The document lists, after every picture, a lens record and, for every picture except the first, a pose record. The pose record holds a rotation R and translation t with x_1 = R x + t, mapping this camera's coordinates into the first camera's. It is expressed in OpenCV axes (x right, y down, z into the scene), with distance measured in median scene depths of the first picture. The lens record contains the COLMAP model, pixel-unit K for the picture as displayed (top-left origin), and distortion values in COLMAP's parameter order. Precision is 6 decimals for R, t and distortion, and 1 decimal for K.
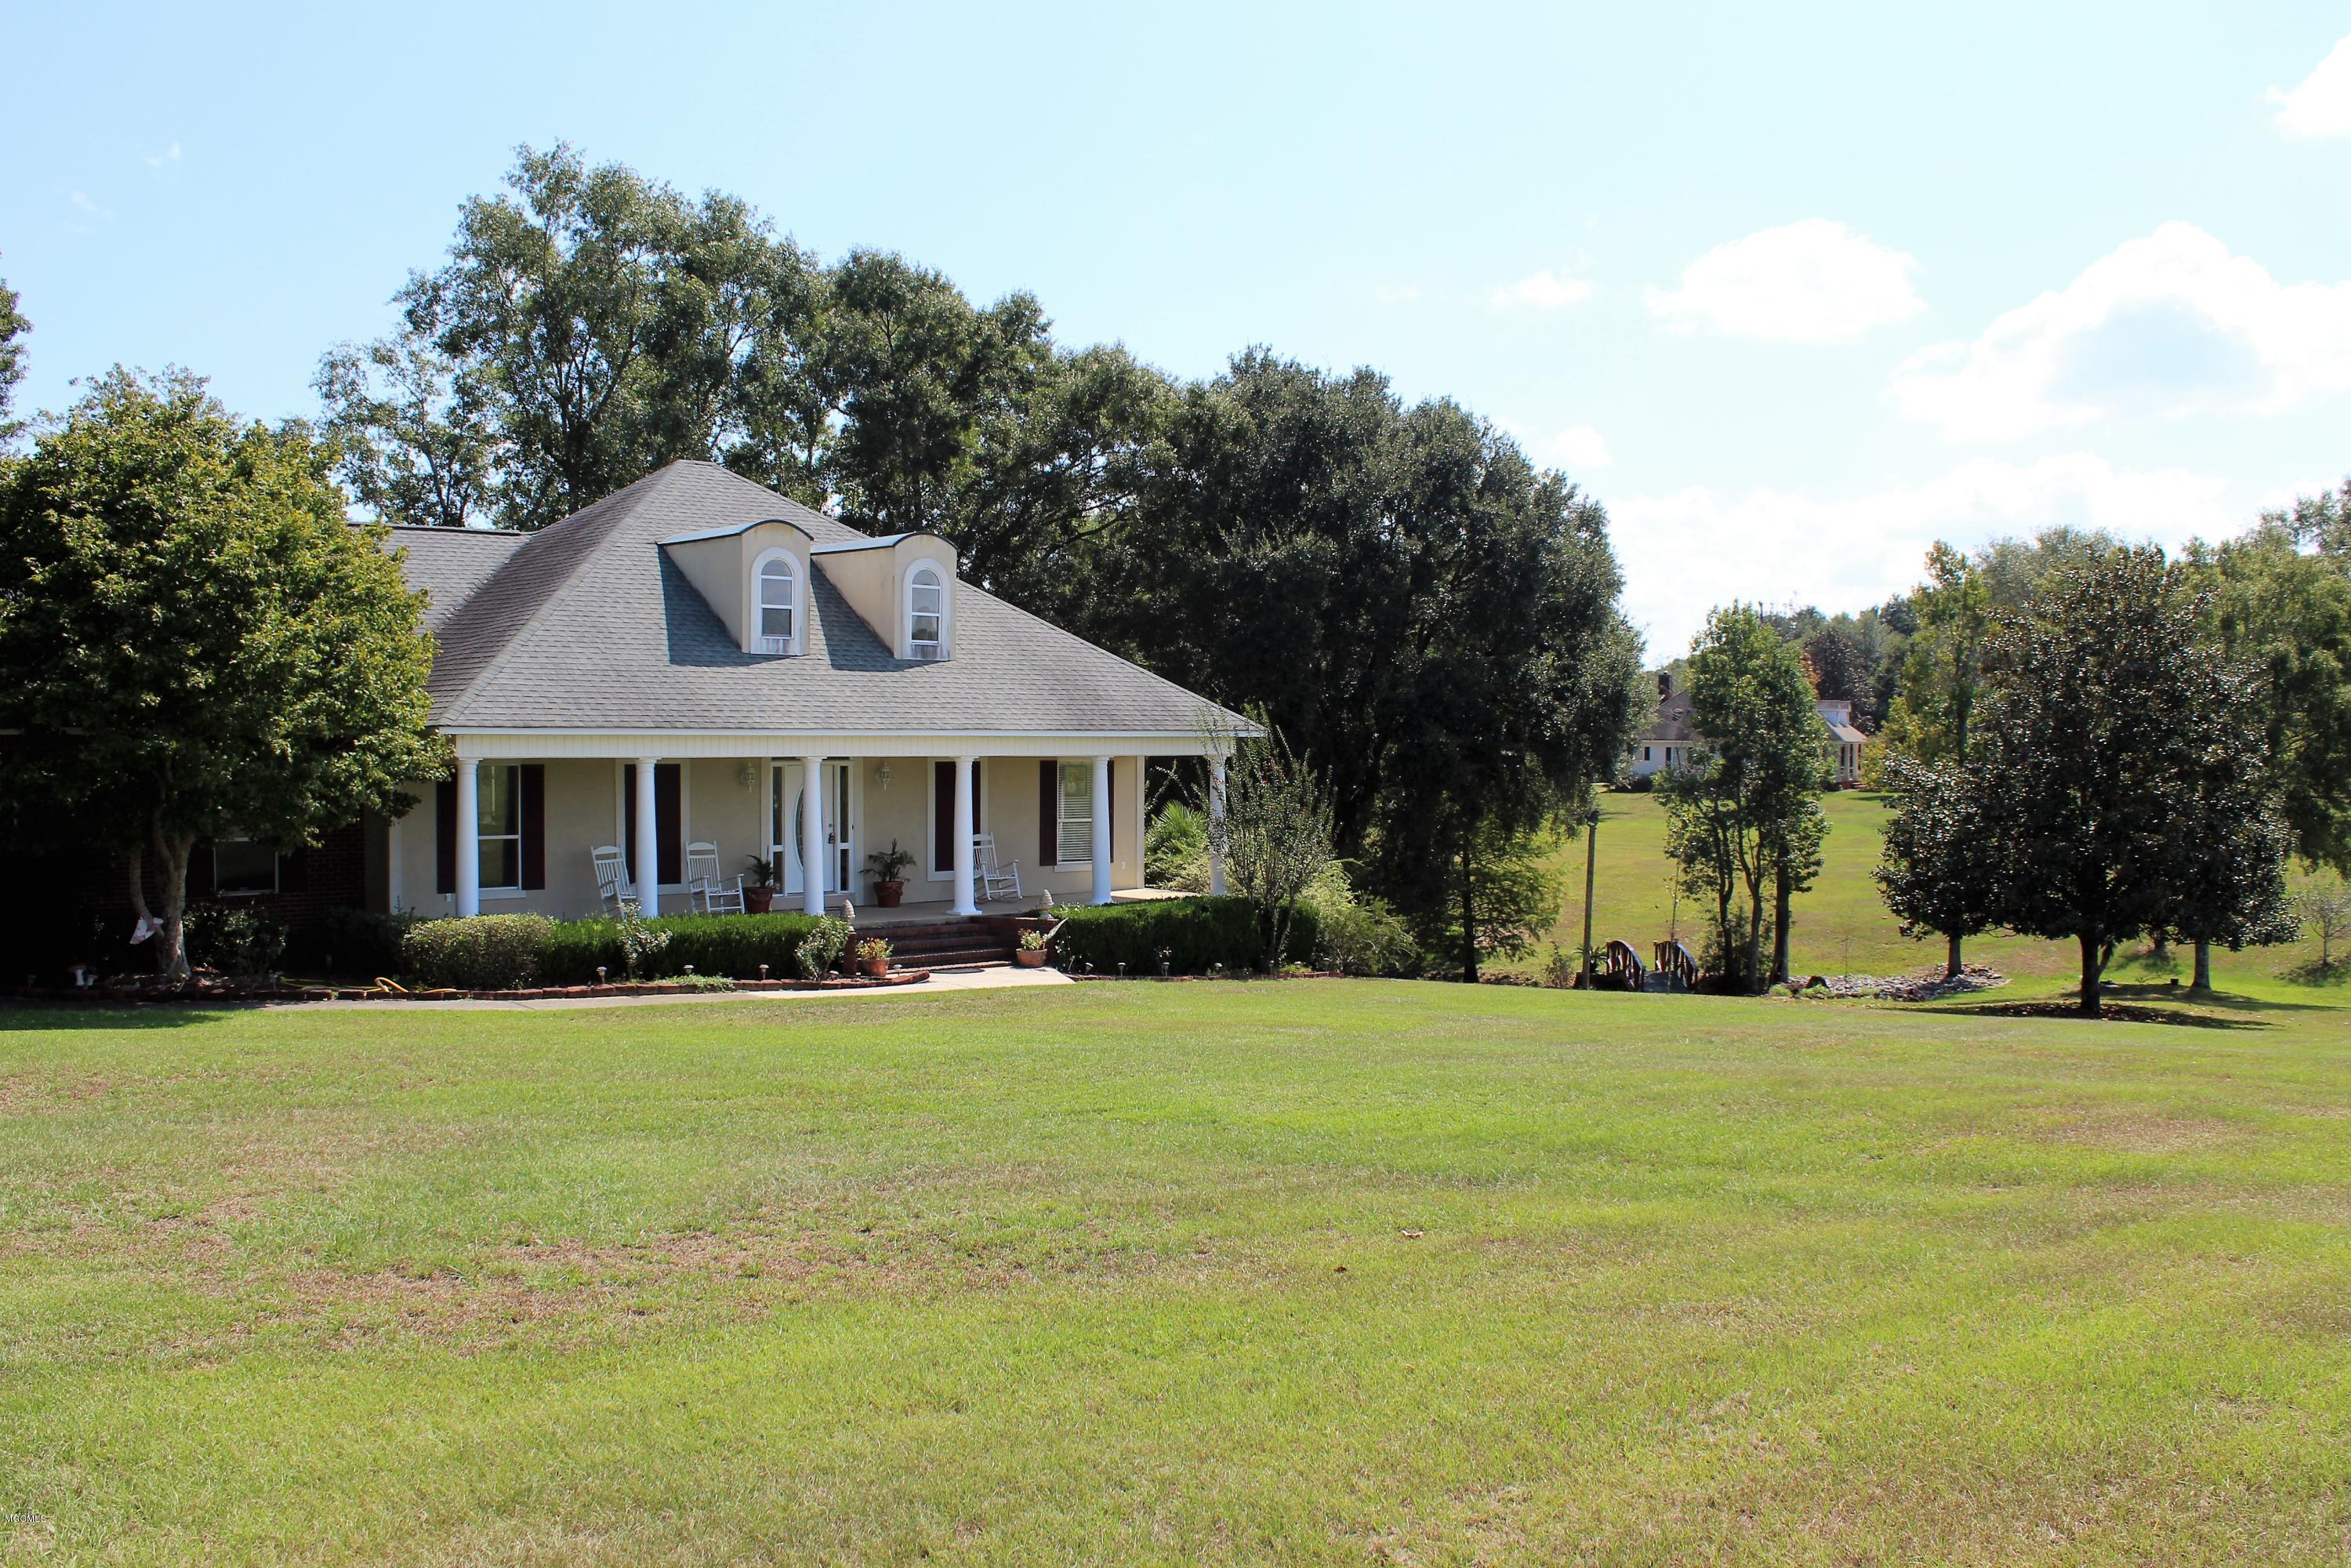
lens RADIAL K [[1998.9, 0, 1129.0], [0, 1998.9, 789.3], [0, 0, 1]] dist [-0.133427, 0.008457]
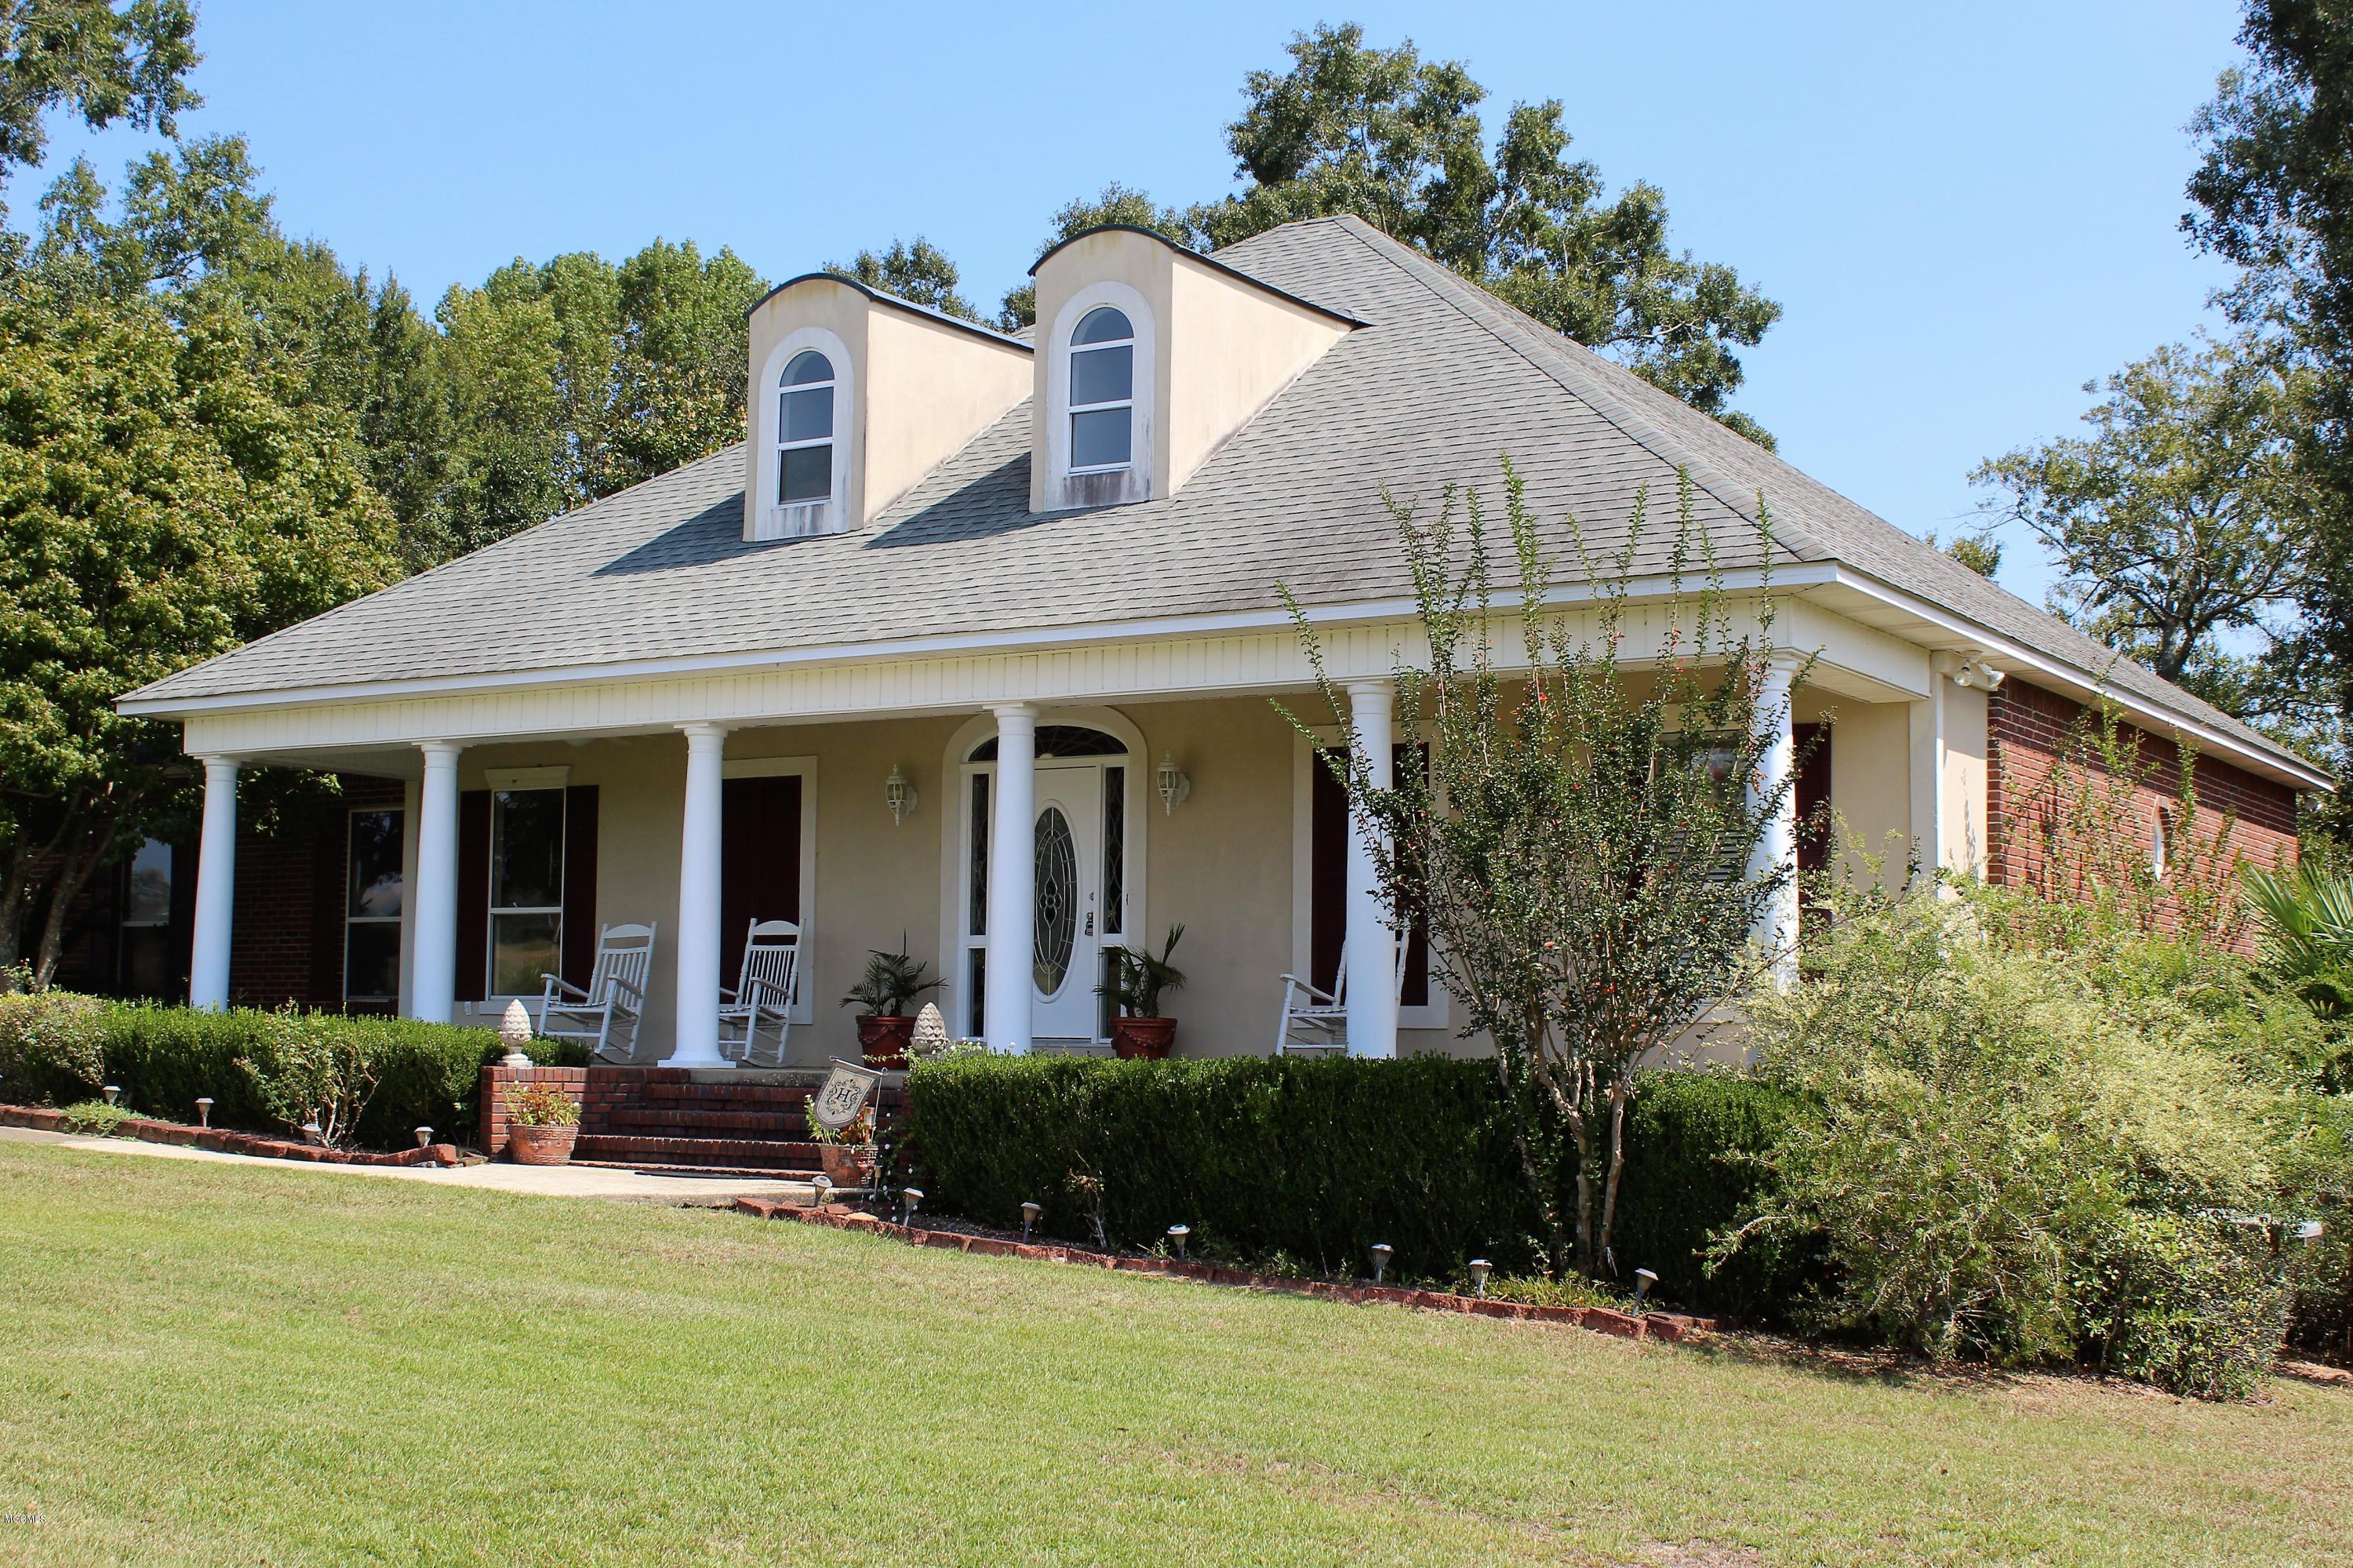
lens RADIAL K [[2821.3, 0, 1176.5], [0, 2821.3, 784.0], [0, 0, 1]] dist [-0.066962, 0.060820]
pose [[0.316714, -0.085825, -0.944630, 0.486014], [-0.034216, 0.994216, -0.101802, 0.059086], [0.947904, 0.064564, 0.311946, 0.821140]]
